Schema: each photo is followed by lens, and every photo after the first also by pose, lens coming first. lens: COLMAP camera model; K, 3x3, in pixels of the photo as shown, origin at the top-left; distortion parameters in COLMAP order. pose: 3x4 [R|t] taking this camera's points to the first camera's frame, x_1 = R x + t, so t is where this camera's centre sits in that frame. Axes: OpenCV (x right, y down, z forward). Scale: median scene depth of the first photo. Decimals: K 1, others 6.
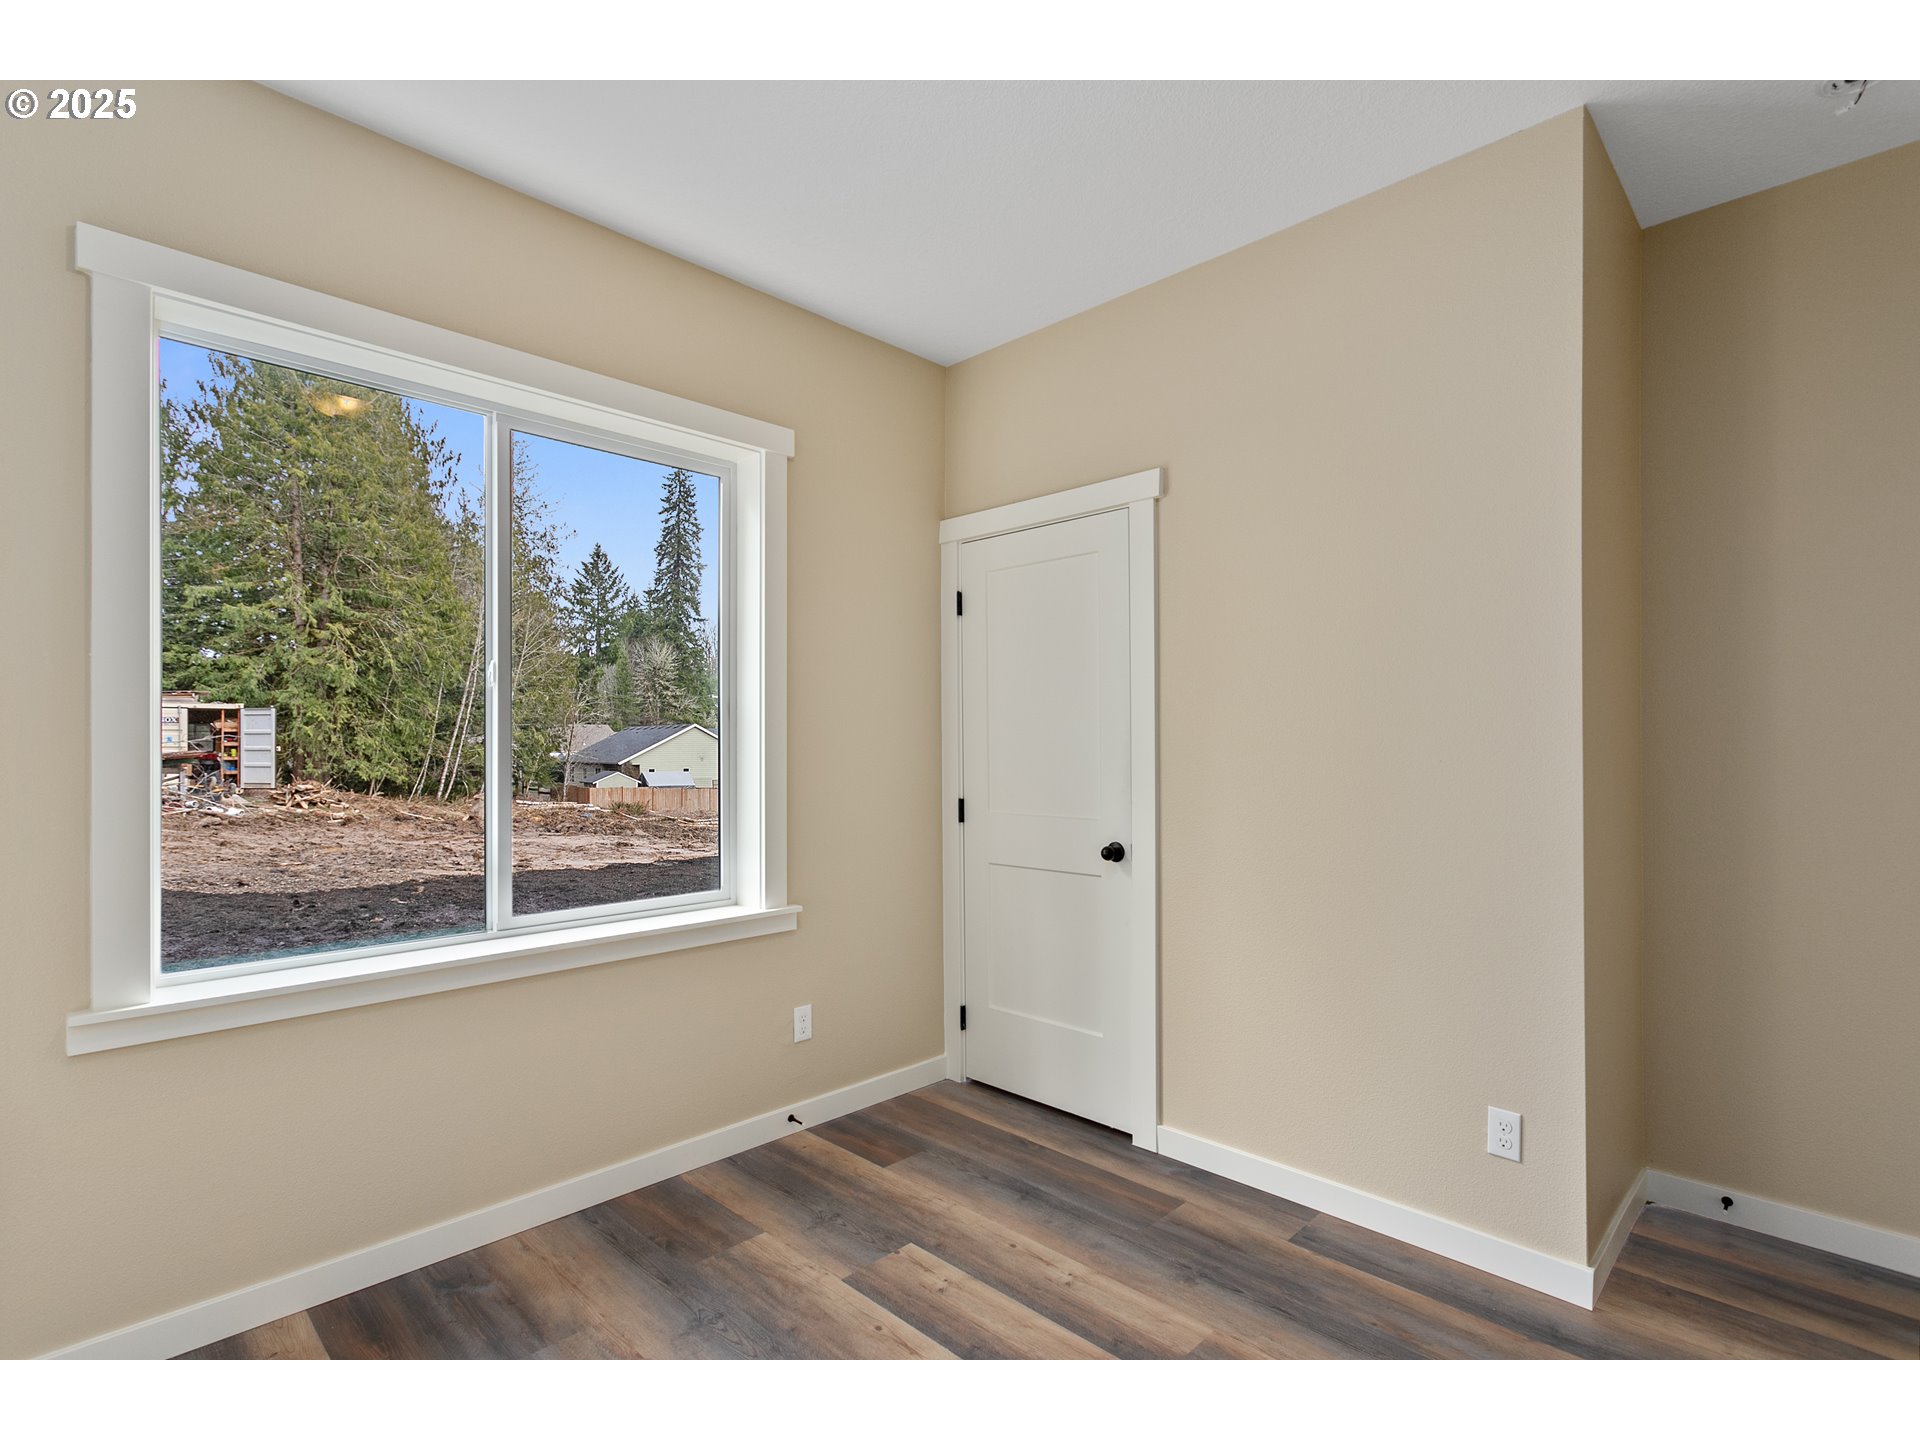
lens RADIAL K [[926.0, 0, 951.5], [0, 926.0, 737.4], [0, 0, 1]] dist [-0.000944, -0.000002]
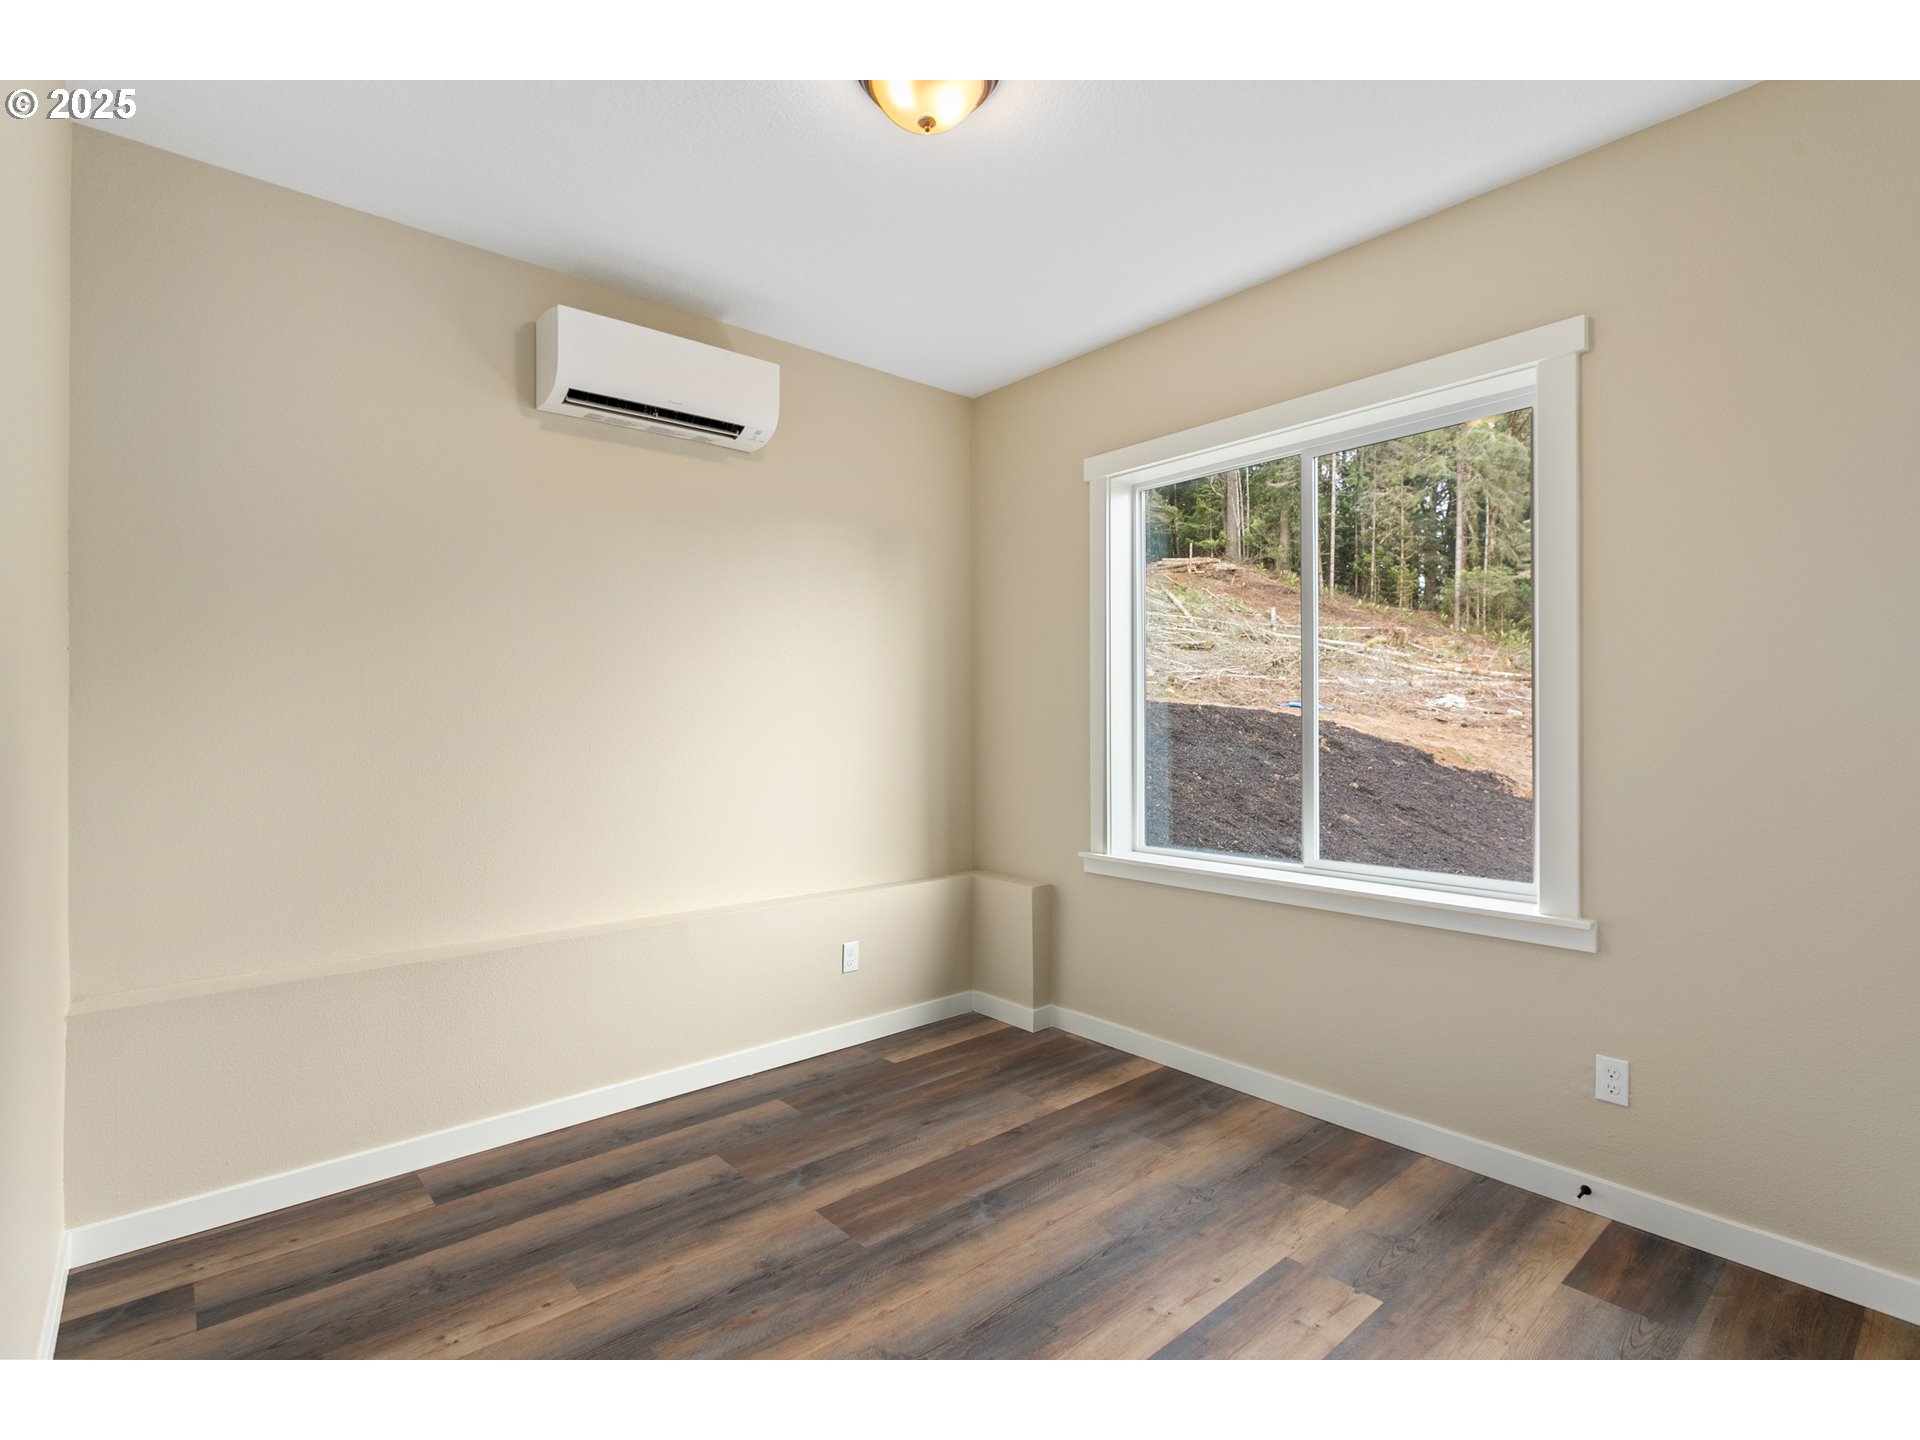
lens RADIAL K [[909.8, 0, 960.0], [0, 909.8, 720.0], [0, 0, 1]] dist [0.001757, 0.000047]
pose [[-0.070122, 0.000441, -0.997538, 0.749243], [0.008719, 0.999962, -0.000170, 0.008862], [0.997500, -0.008710, -0.070123, 0.621641]]
